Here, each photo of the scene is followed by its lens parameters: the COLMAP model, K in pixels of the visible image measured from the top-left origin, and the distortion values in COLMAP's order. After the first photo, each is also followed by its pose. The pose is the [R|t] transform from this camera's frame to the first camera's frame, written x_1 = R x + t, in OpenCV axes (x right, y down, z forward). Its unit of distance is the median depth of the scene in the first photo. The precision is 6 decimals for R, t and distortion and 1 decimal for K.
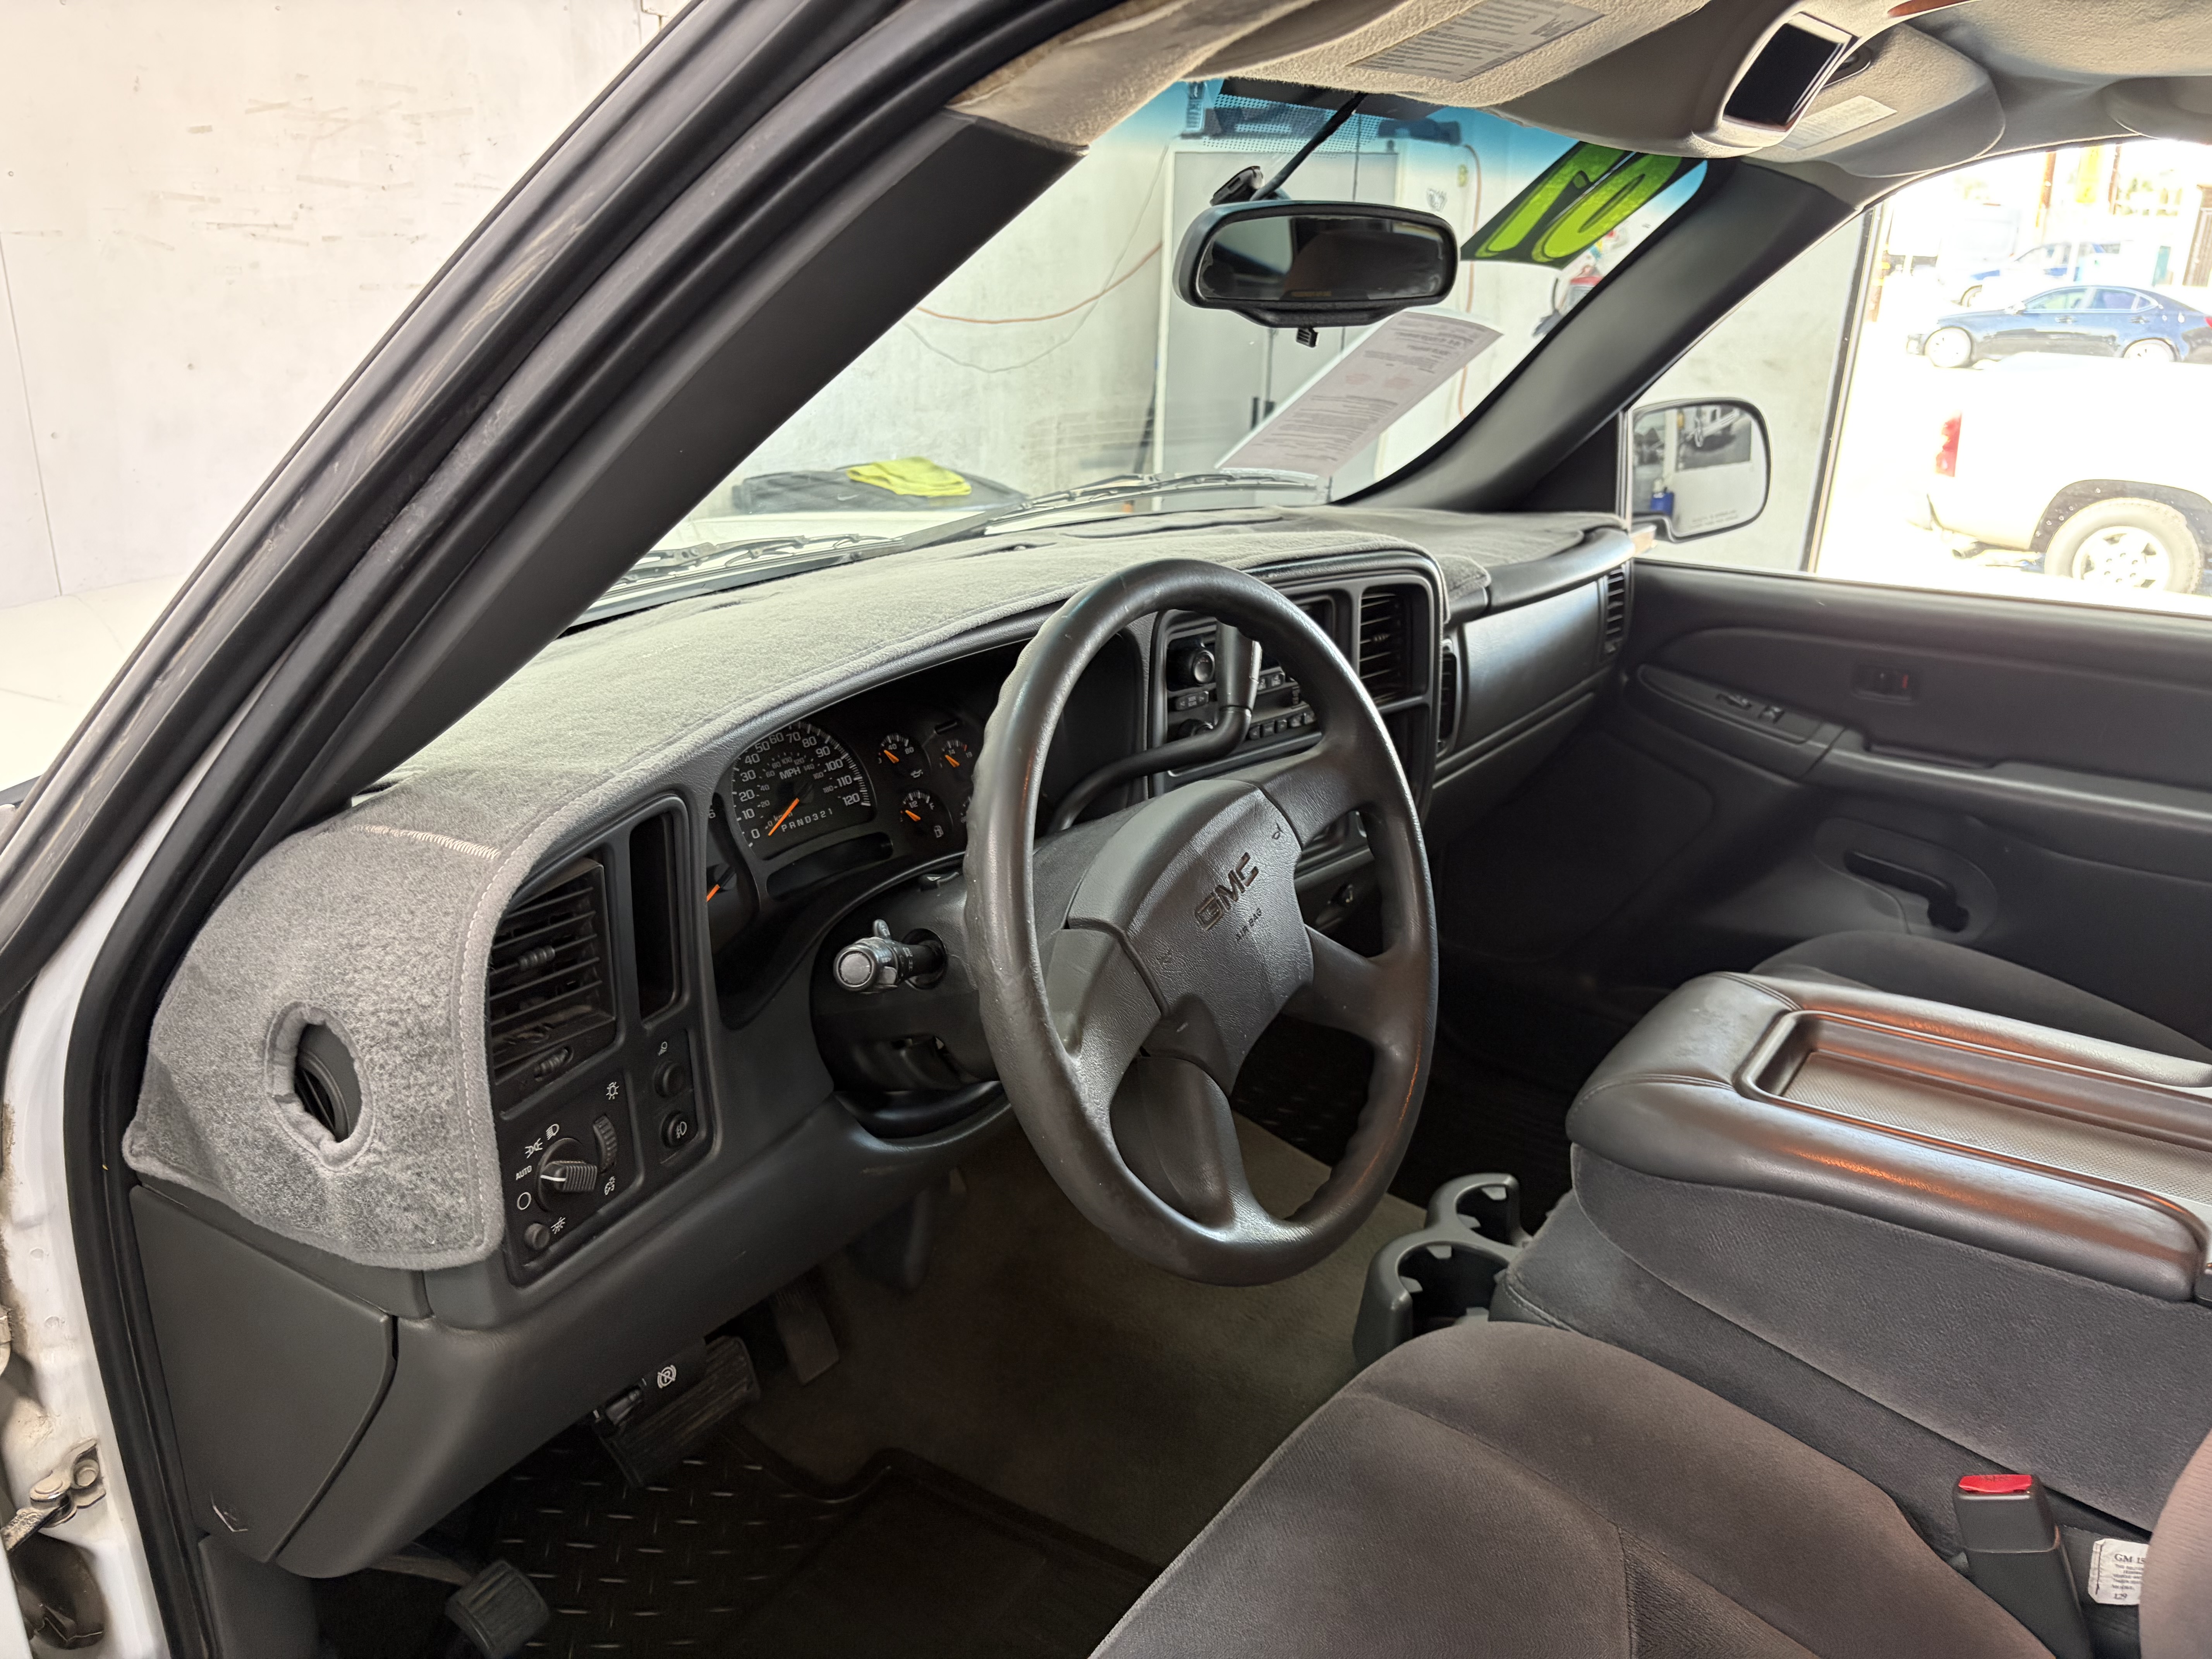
lens RADIAL K [[1677.4, 0, 1090.2], [0, 1677.4, 825.3], [0, 0, 1]] dist [0.021138, -0.020874]
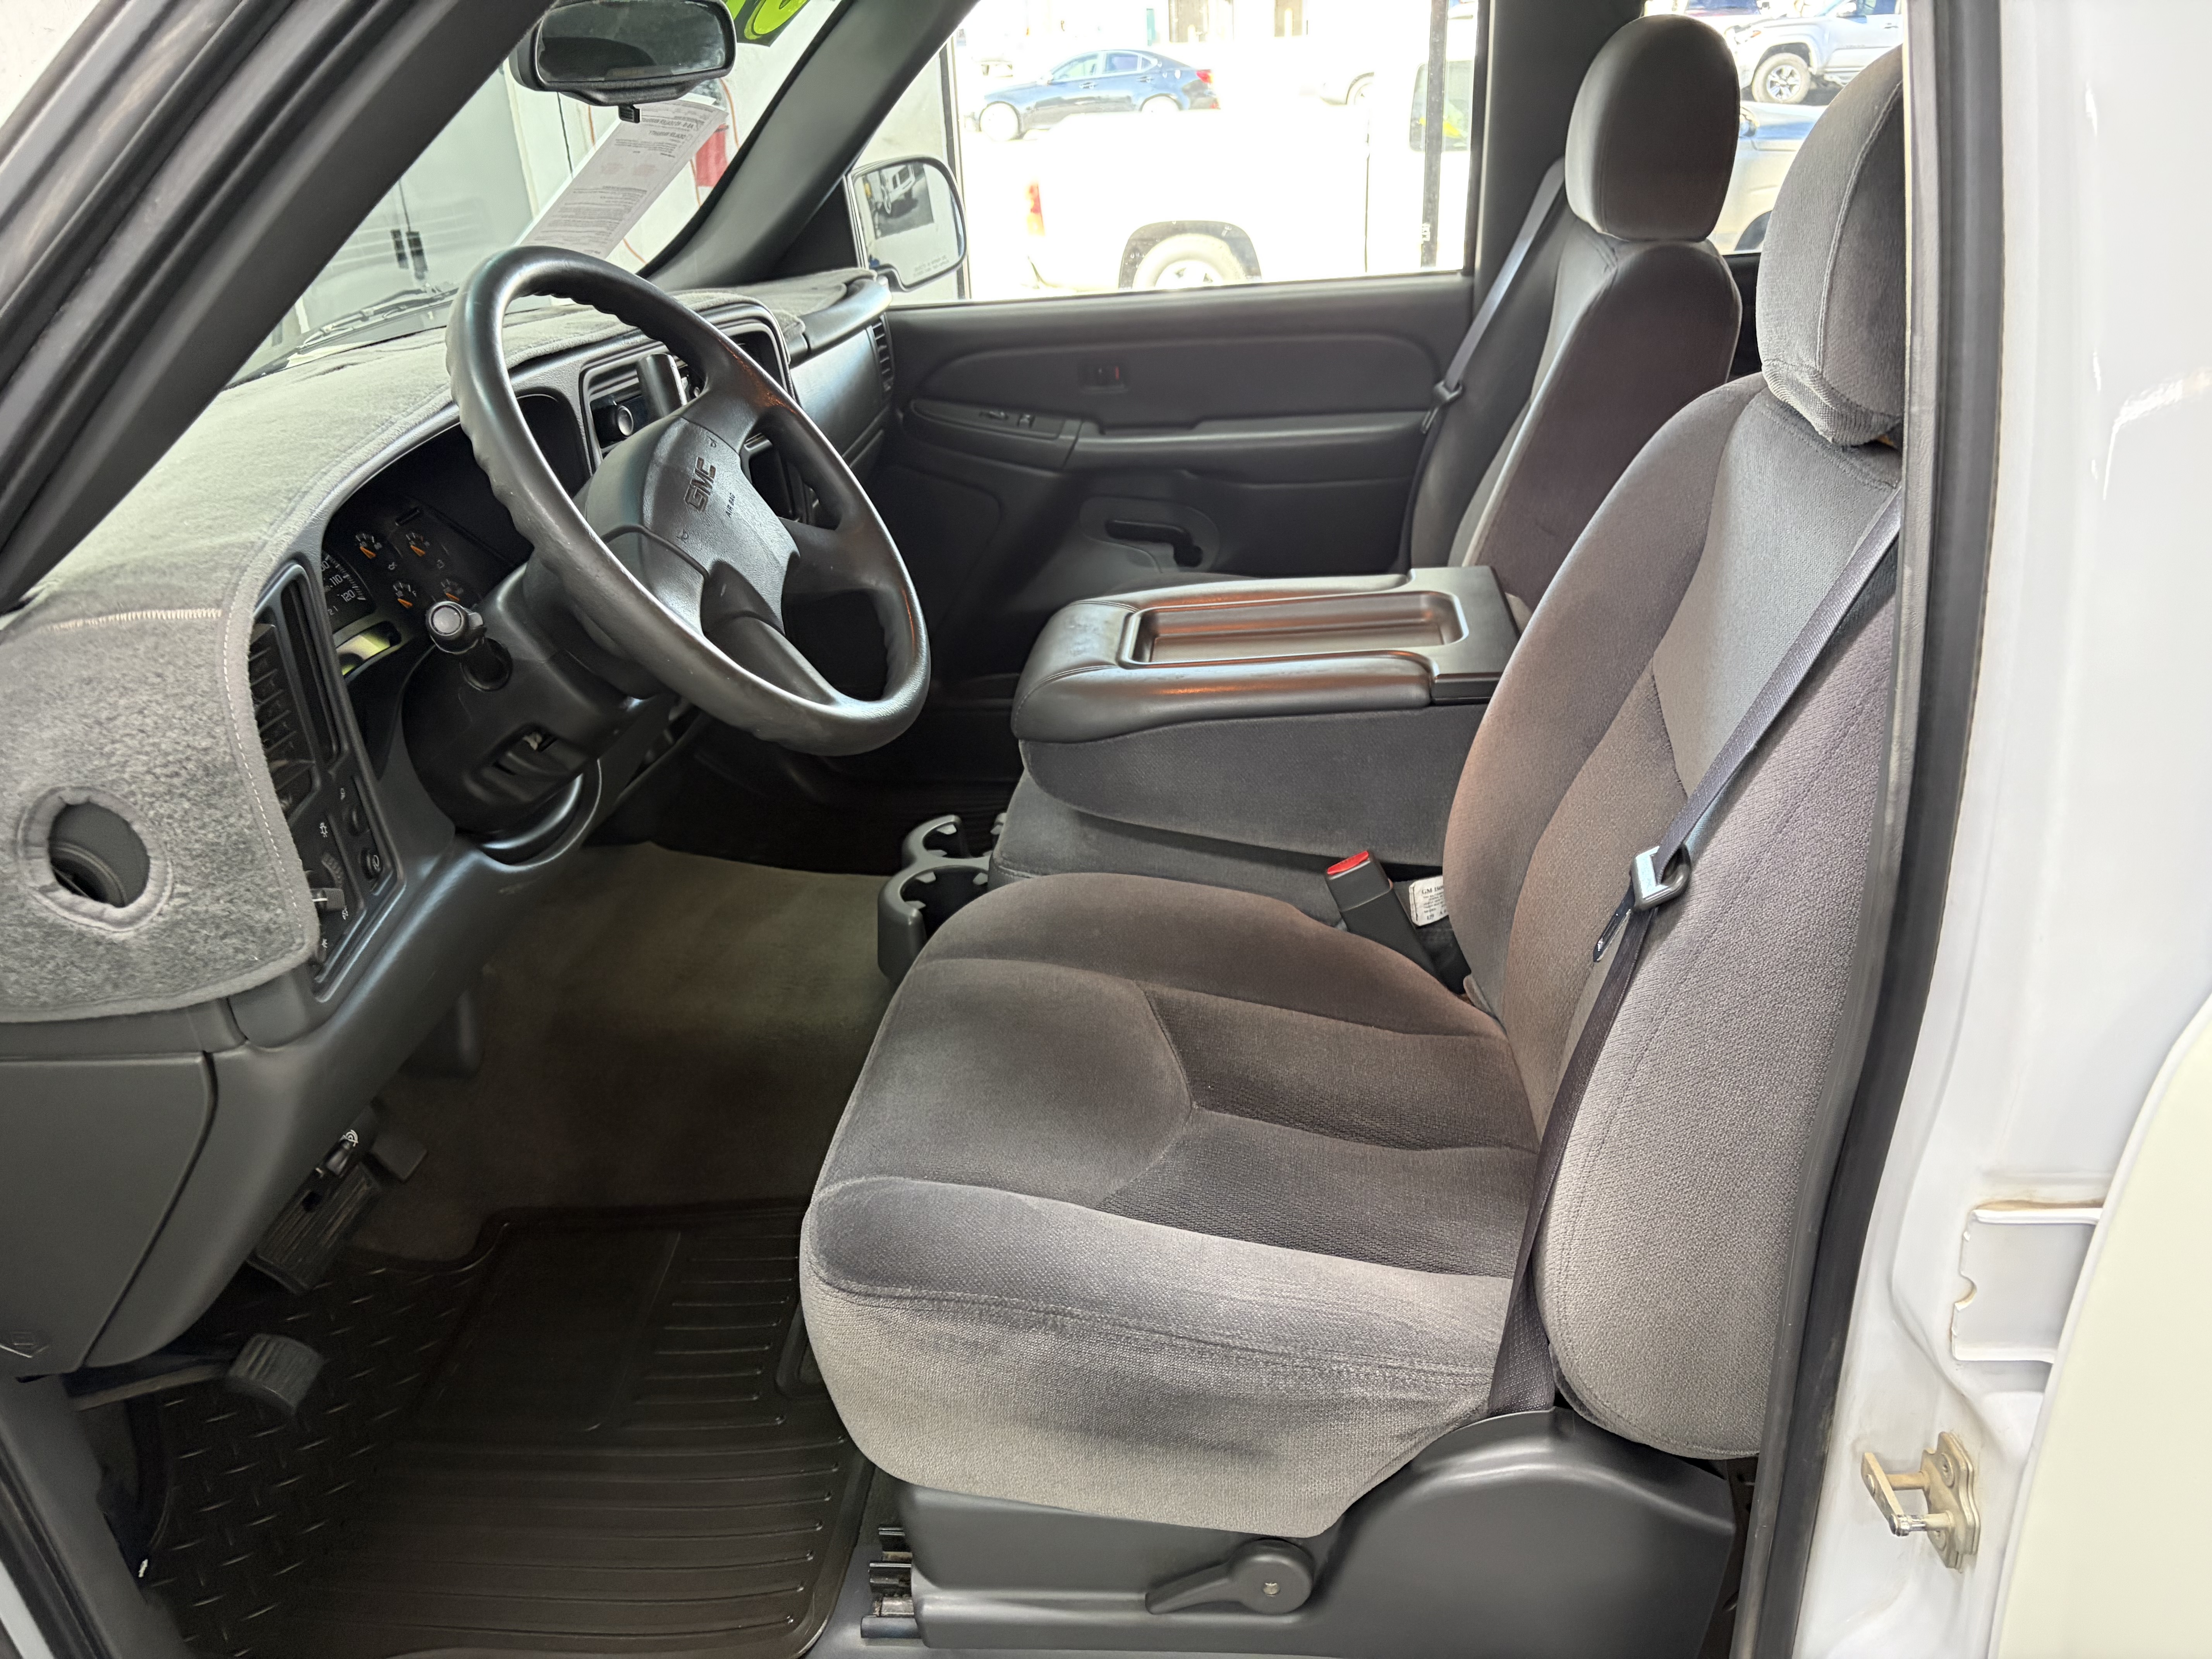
lens RADIAL K [[1677.4, 0, 1118.0], [0, 1677.4, 846.7], [0, 0, 1]] dist [0.021138, -0.020874]
pose [[0.861328, -0.280054, 0.423892, -0.202770], [0.232137, 0.959104, 0.161962, 0.072213], [-0.451915, -0.041102, 0.891114, -0.170638]]
